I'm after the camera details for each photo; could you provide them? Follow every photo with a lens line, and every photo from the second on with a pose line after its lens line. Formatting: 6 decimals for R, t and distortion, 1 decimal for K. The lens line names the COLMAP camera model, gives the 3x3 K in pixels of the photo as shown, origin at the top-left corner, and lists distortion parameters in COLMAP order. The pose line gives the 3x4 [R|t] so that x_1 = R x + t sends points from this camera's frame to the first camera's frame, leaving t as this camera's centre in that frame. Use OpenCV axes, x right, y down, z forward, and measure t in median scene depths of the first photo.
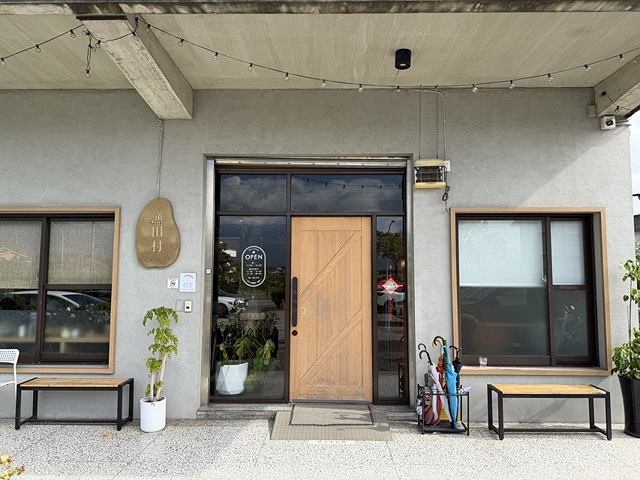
lens RADIAL K [[434.3, 0, 326.4], [0, 434.3, 242.2], [0, 0, 1]] dist [0.045133, -0.044181]
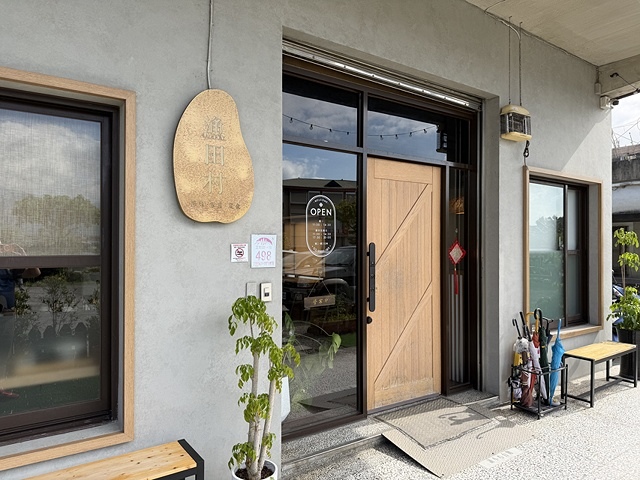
lens RADIAL K [[434.3, 0, 313.7], [0, 434.3, 242.7], [0, 0, 1]] dist [0.045133, -0.044181]
pose [[0.820472, 0.002466, 0.571682, -0.588885], [-0.042453, 0.997492, 0.056626, 0.046517], [-0.570109, -0.070730, 0.818519, 0.498440]]
